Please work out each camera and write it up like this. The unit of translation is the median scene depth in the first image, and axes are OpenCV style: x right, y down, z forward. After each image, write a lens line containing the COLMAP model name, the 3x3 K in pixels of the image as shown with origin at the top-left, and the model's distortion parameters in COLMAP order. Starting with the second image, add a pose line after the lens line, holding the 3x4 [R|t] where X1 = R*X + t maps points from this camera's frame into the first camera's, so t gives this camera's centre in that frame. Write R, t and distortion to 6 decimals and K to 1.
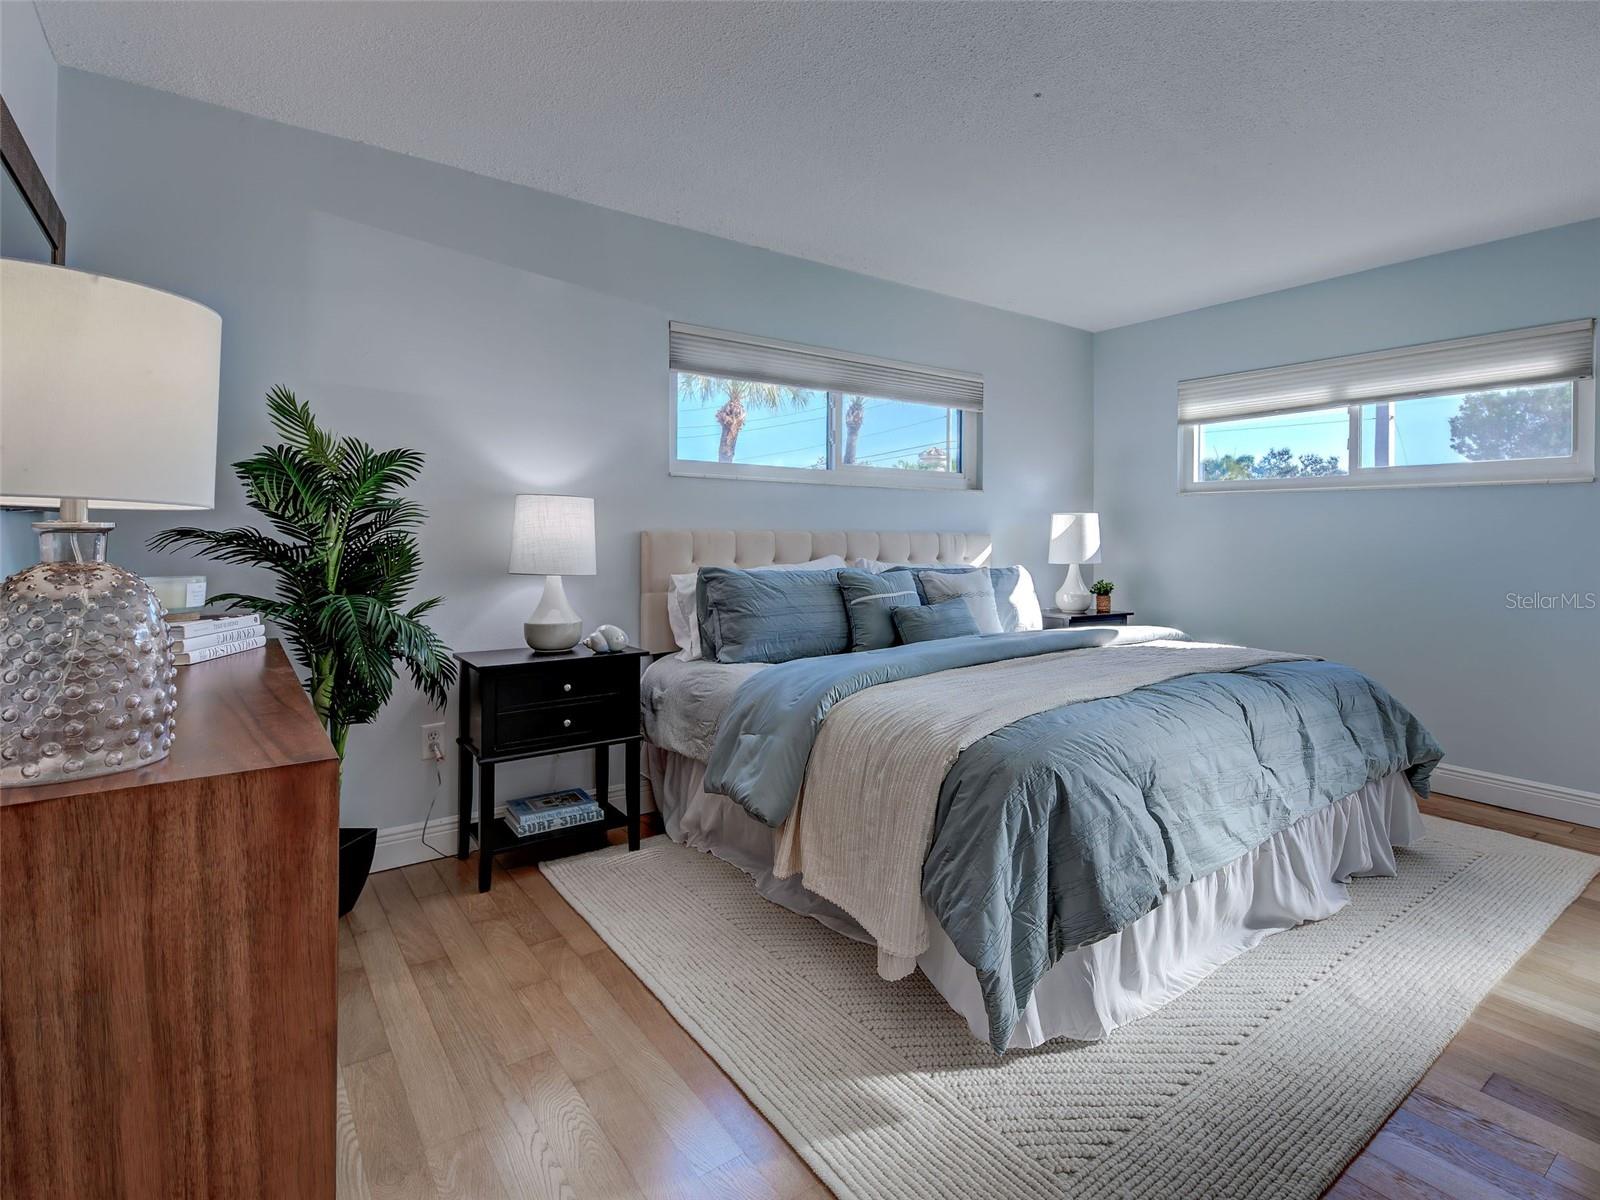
lens RADIAL K [[812.8, 0, 833.4], [0, 812.8, 566.8], [0, 0, 1]] dist [-0.007060, 0.001699]
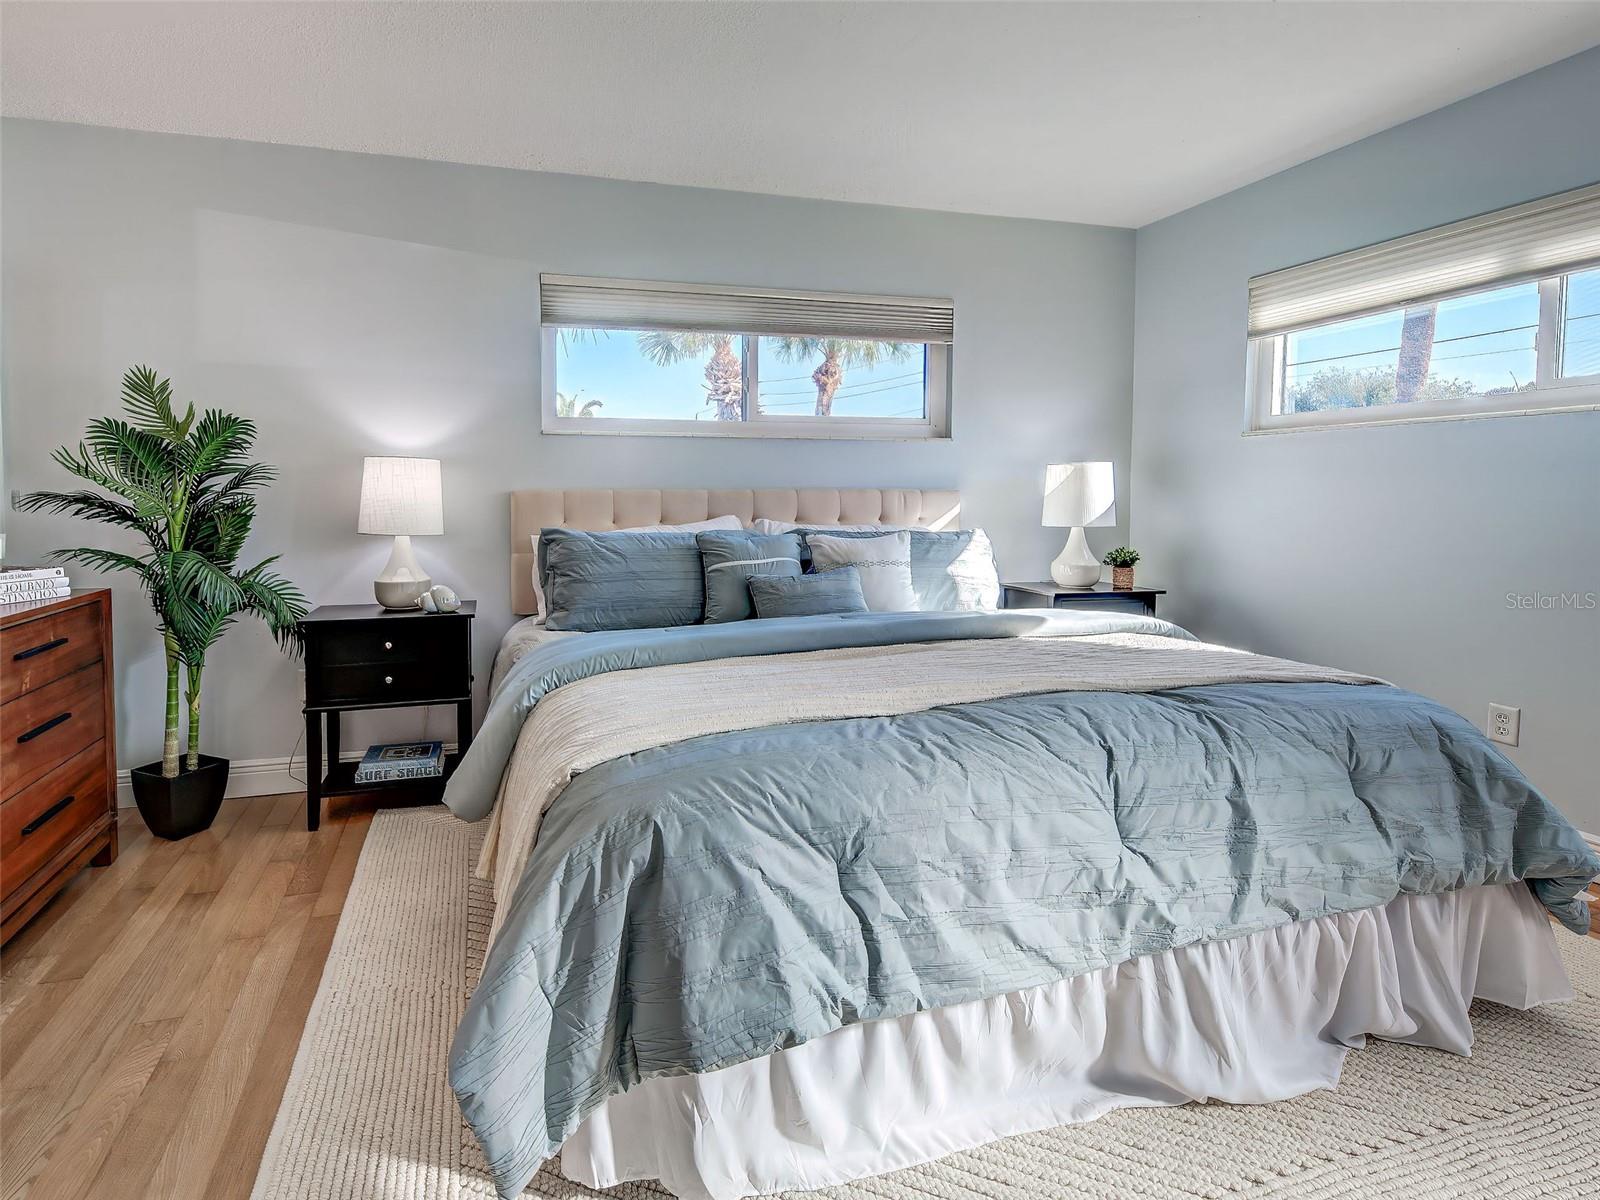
lens RADIAL K [[753.5, 0, 663.9], [0, 753.5, 555.1], [0, 0, 1]] dist [0.004766, -0.002607]
pose [[0.919449, 0.023267, -0.392521, 0.356073], [-0.006702, 0.999030, 0.043519, -0.008513], [0.393153, -0.037382, 0.918713, 0.265651]]
